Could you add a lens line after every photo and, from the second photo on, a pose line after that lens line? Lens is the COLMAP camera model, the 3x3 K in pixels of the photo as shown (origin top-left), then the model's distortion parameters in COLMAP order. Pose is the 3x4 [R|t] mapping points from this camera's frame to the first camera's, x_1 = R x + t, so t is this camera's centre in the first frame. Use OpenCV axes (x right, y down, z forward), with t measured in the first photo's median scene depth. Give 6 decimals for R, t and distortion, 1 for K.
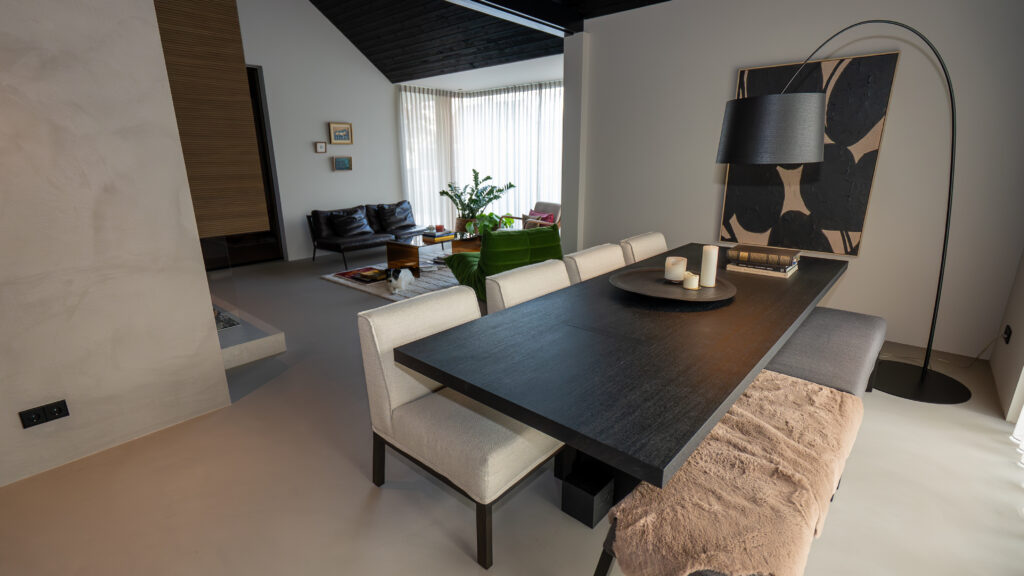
lens RADIAL K [[467.6, 0, 509.4], [0, 467.6, 289.5], [0, 0, 1]] dist [-0.015045, 0.005152]
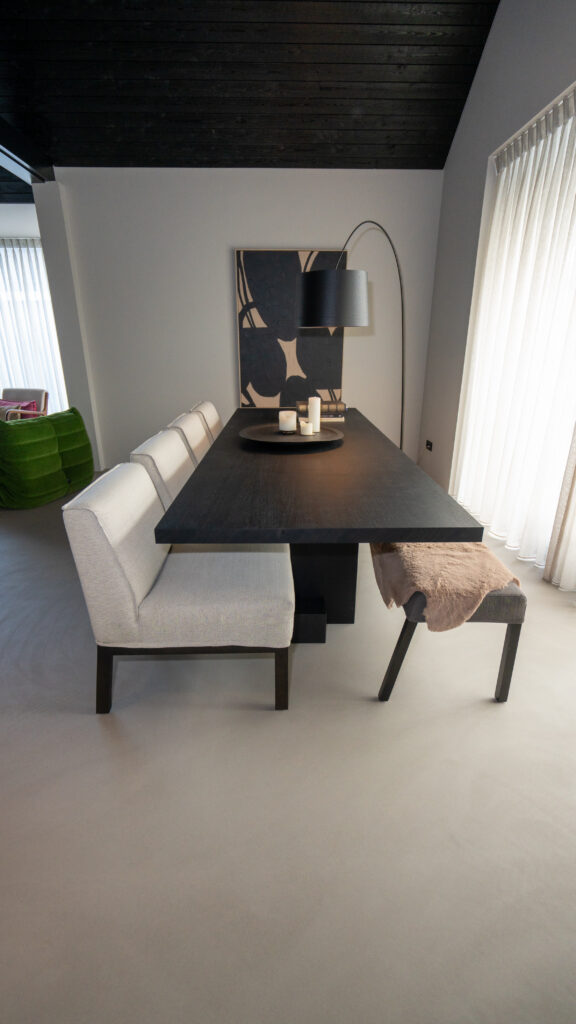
lens RADIAL K [[467.6, 0, 292.9], [0, 467.6, 512.9], [0, 0, 1]] dist [-0.015045, 0.005152]
pose [[0.729379, -0.228382, 0.644862, -0.185078], [0.183244, 0.973407, 0.137478, 0.008457], [-0.659111, 0.017894, 0.751833, 0.058909]]
